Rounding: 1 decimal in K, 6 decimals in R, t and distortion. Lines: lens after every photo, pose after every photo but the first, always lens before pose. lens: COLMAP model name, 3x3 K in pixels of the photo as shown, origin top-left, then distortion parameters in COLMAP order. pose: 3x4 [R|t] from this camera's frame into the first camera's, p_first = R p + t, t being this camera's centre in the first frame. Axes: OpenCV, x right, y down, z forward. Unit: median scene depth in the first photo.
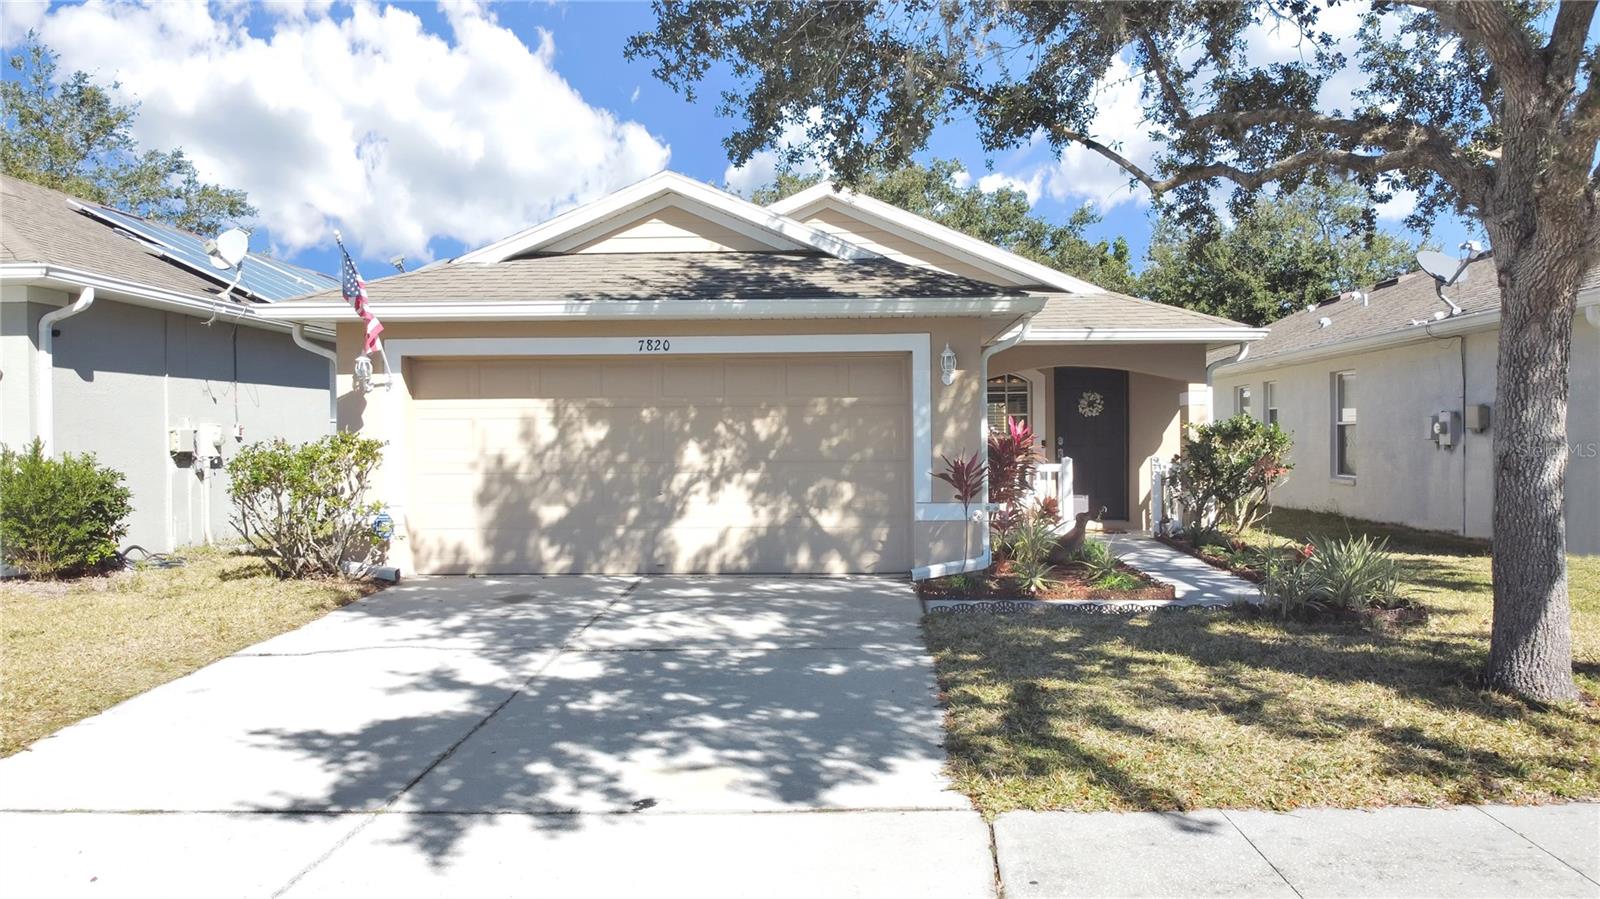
lens RADIAL K [[1202.5, 0, 798.6], [0, 1202.5, 450.4], [0, 0, 1]] dist [0.006169, -0.009354]
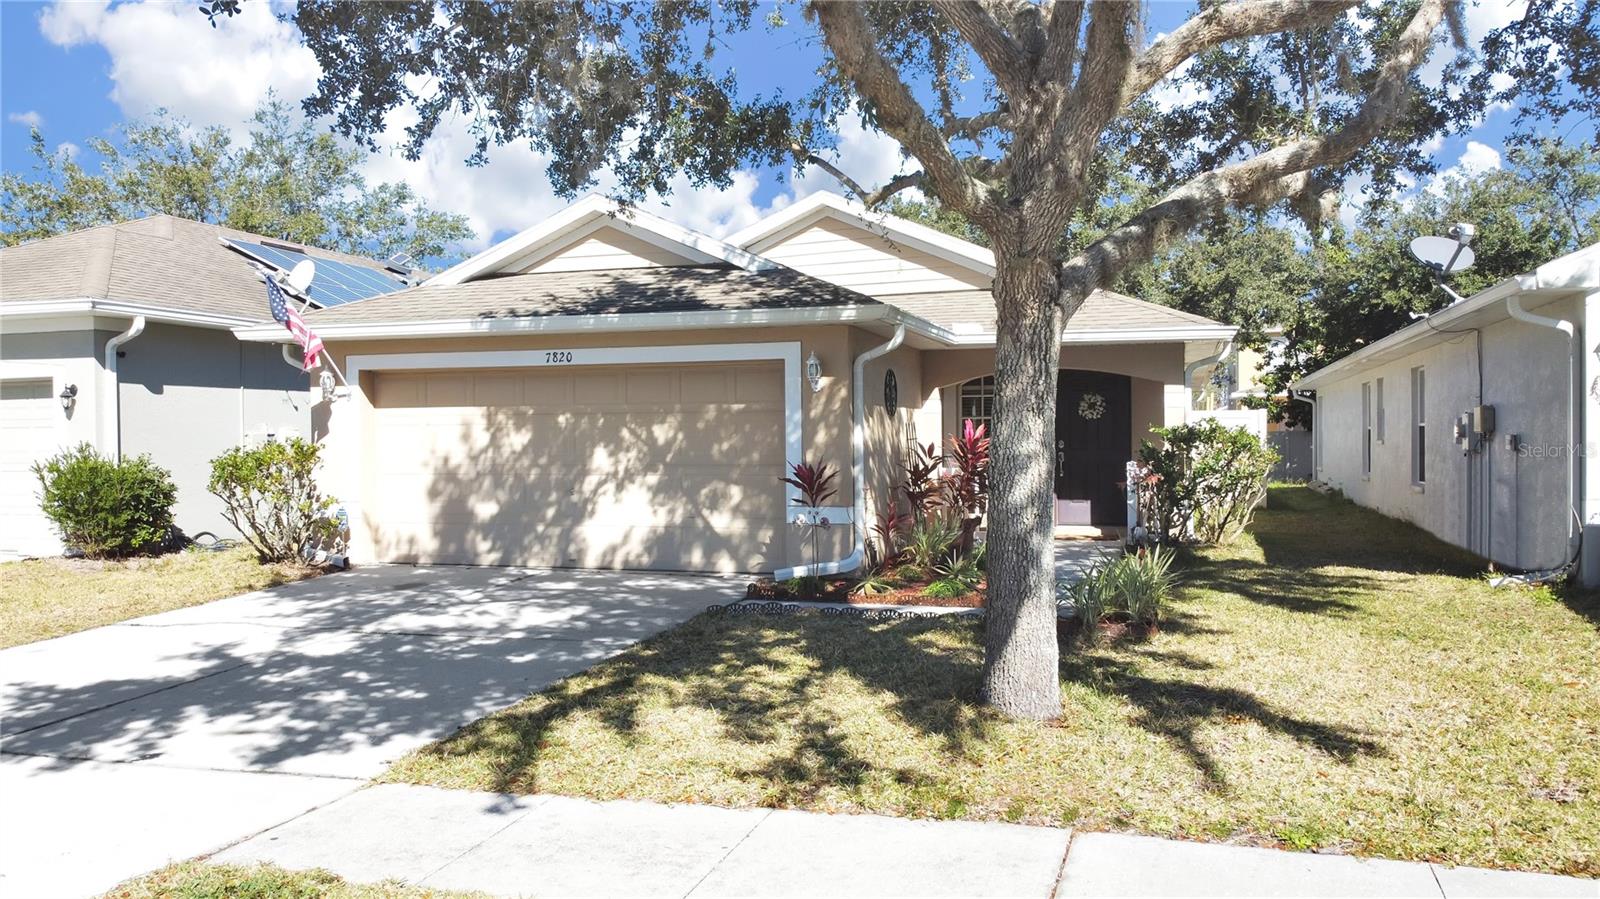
lens RADIAL K [[1202.5, 0, 798.6], [0, 1202.5, 450.4], [0, 0, 1]] dist [0.006169, -0.009354]
pose [[0.968246, 0.003395, -0.249978, 0.353079], [-0.002802, 0.999992, 0.002730, -0.006771], [0.249985, -0.001943, 0.968248, 0.002406]]
